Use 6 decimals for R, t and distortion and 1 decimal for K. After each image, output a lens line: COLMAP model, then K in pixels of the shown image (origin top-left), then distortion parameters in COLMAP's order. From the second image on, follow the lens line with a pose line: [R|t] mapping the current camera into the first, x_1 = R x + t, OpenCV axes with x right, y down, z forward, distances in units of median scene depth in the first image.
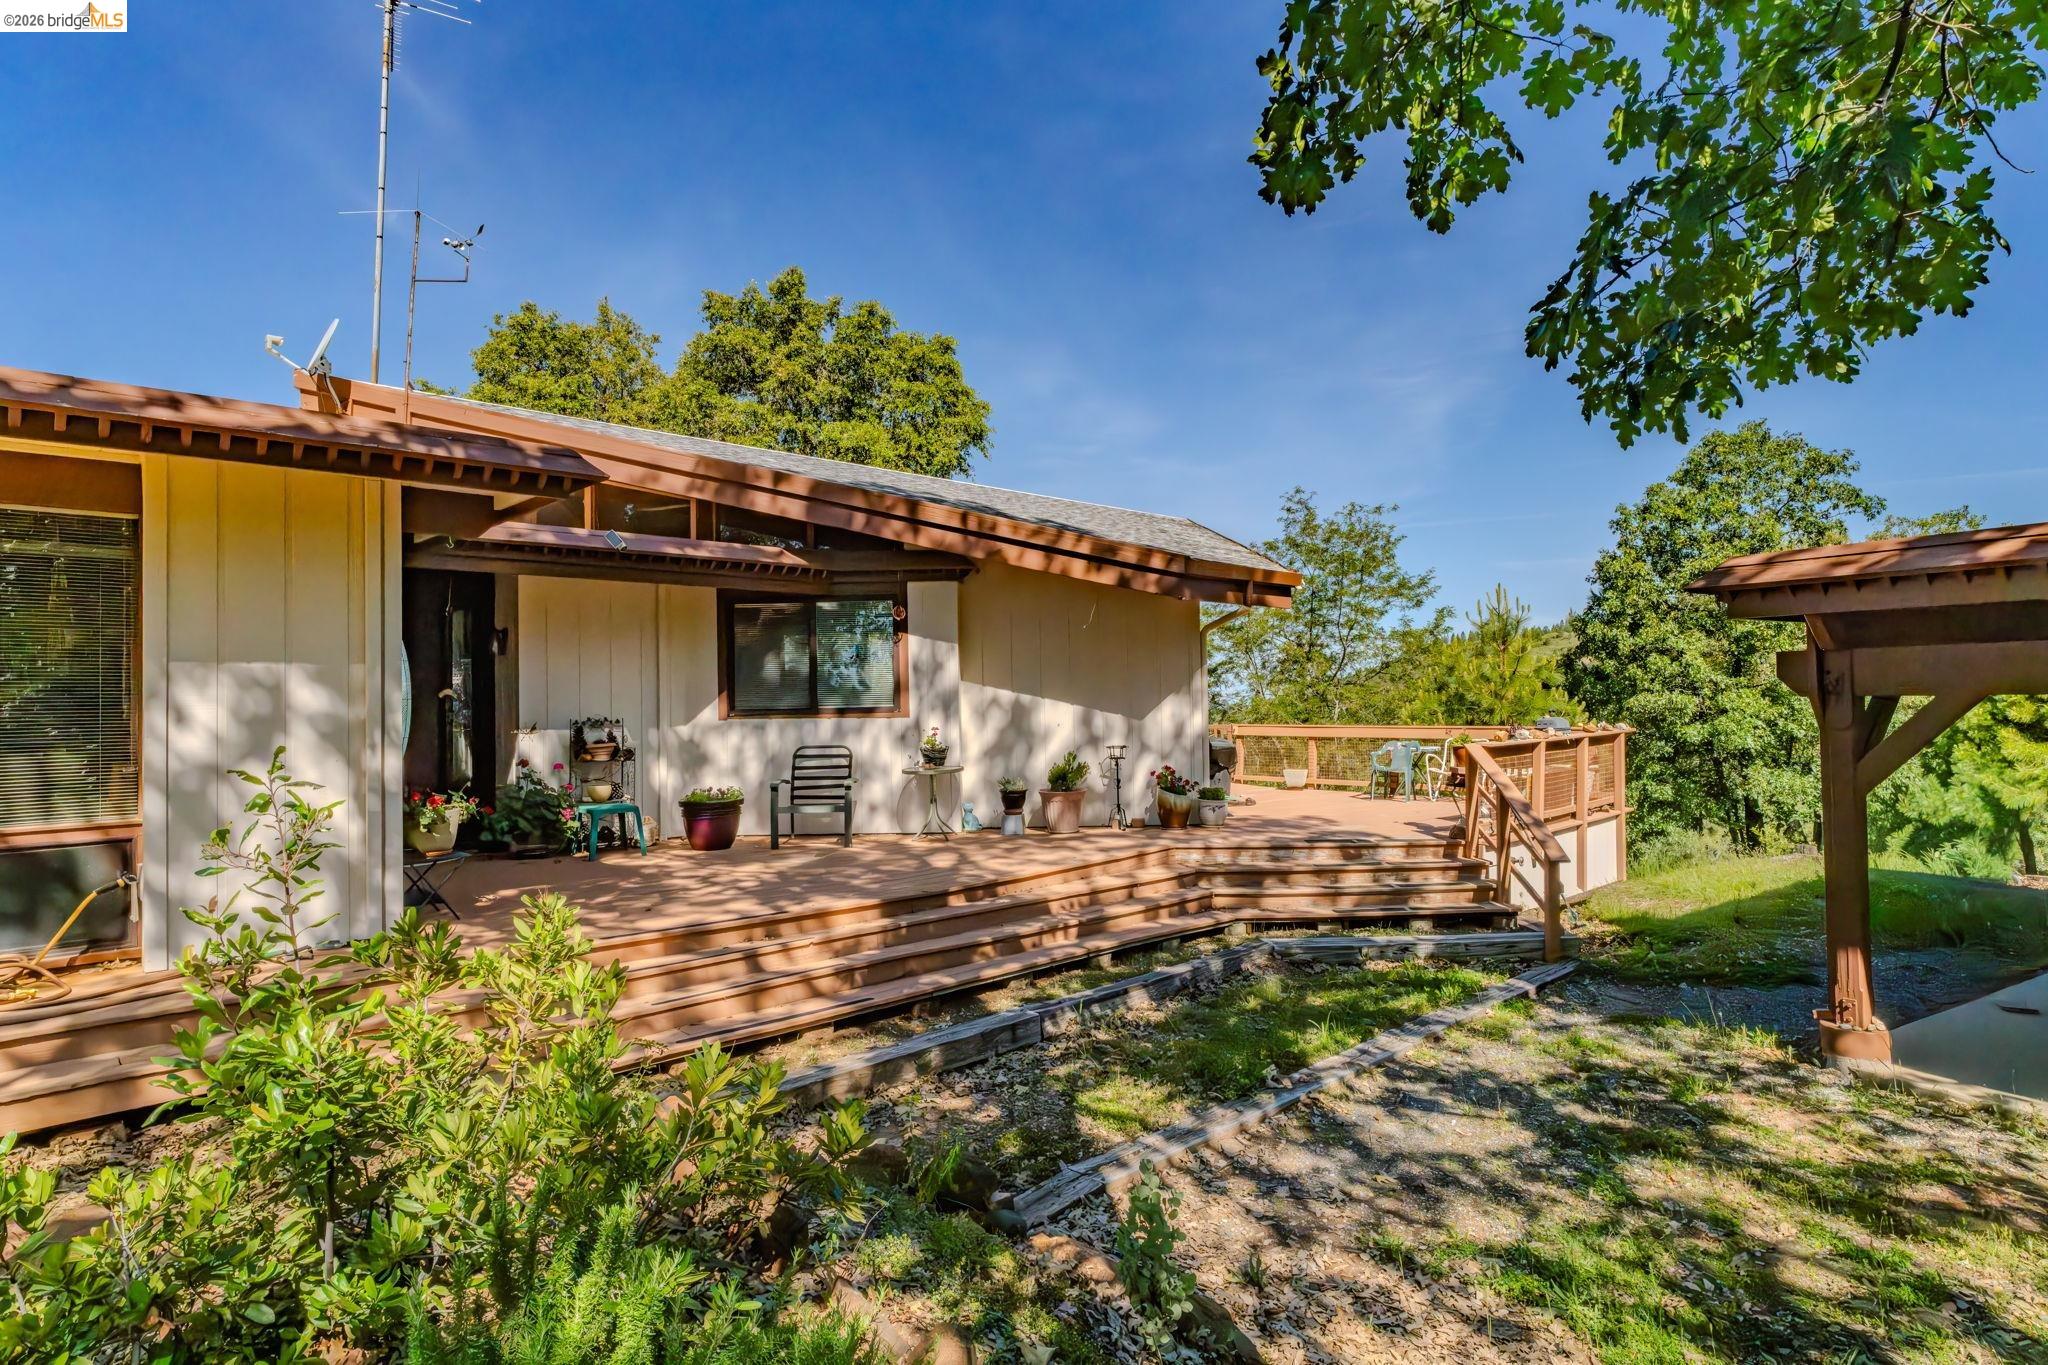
lens RADIAL K [[1080.5, 0, 1015.3], [0, 1080.5, 682.8], [0, 0, 1]] dist [-0.003819, 0.003009]
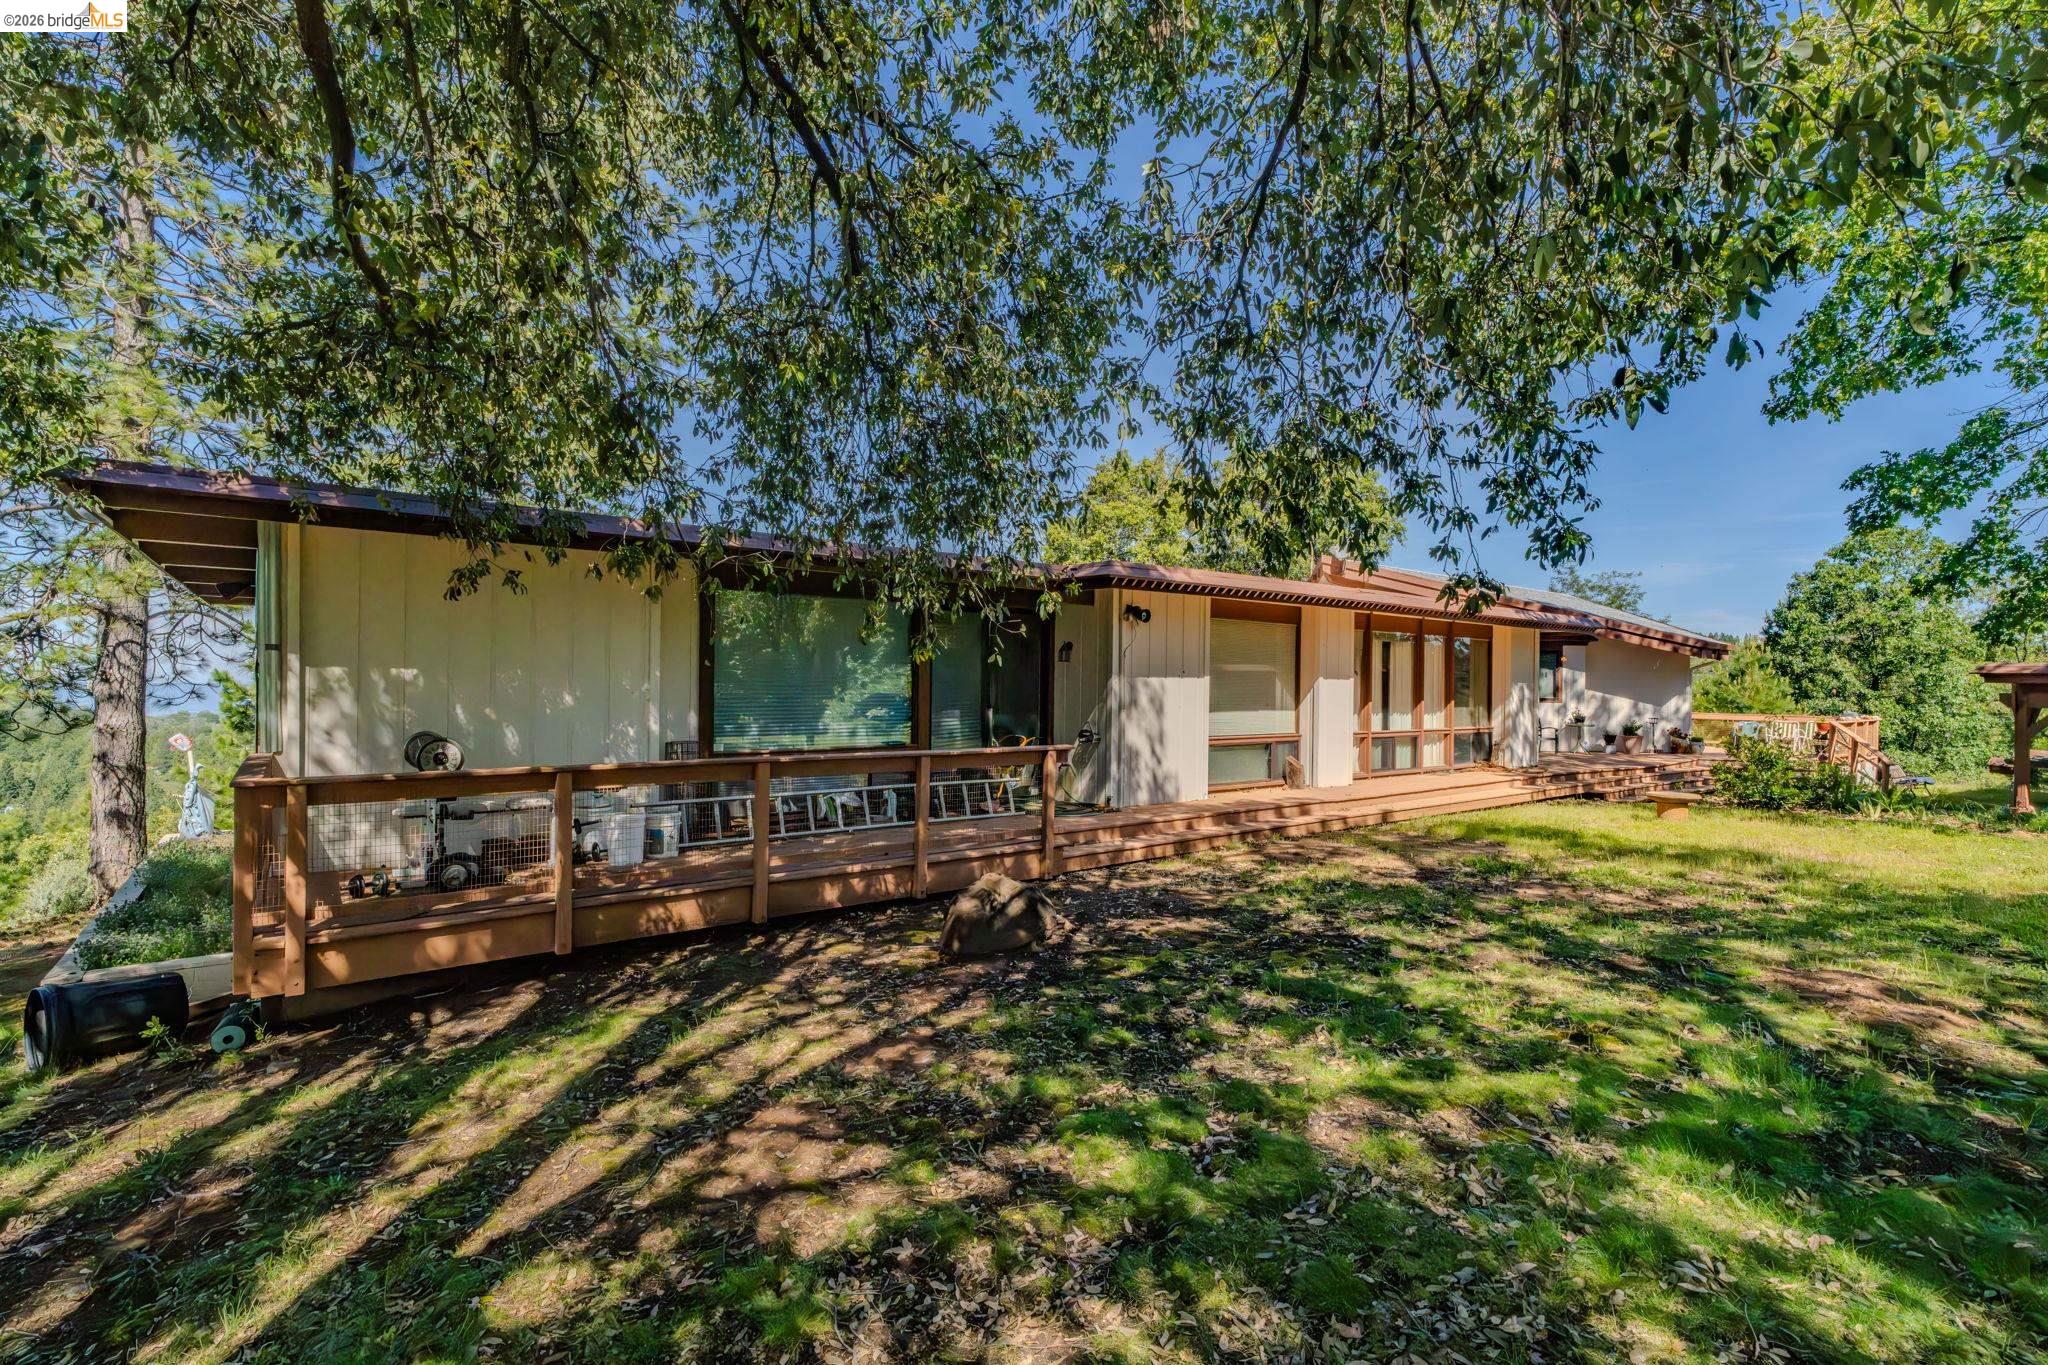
lens RADIAL K [[910.0, 0, 999.0], [0, 910.0, 677.6], [0, 0, 1]] dist [0.004955, 0.001504]
pose [[0.991934, 0.023582, -0.124543, -1.053364], [-0.022971, 0.999716, 0.006338, -0.006750], [0.124658, -0.003426, 0.992194, -1.129205]]
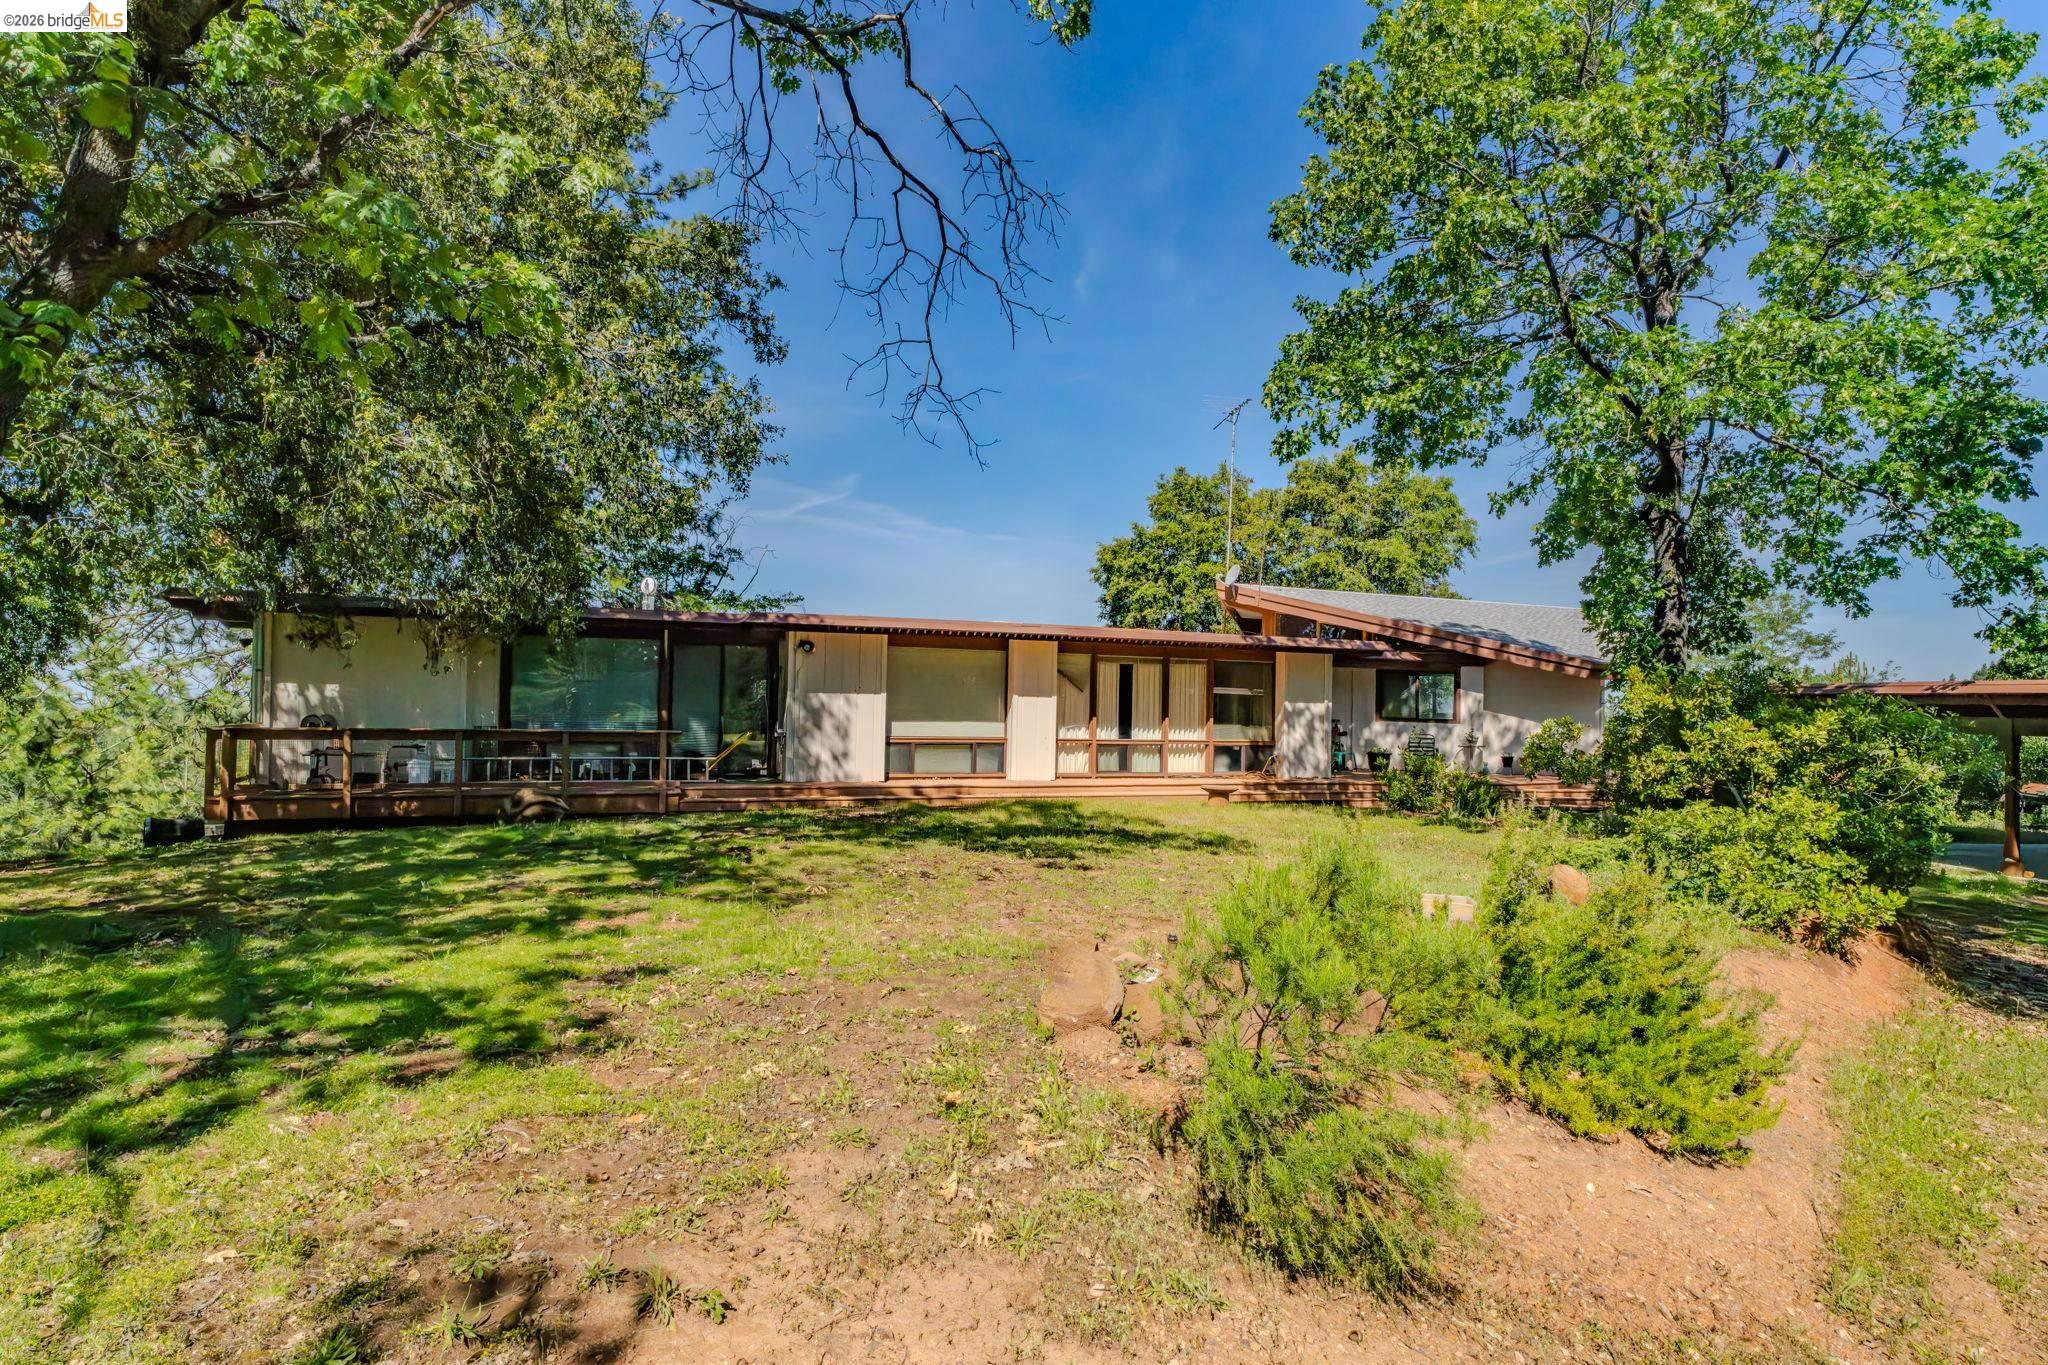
lens RADIAL K [[1080.5, 0, 1034.2], [0, 1080.5, 683.1], [0, 0, 1]] dist [-0.003819, 0.003009]
pose [[0.931636, 0.025305, -0.362511, -0.116553], [-0.027107, 0.999633, 0.000116, -0.030786], [0.362380, 0.009719, 0.931980, -1.569873]]
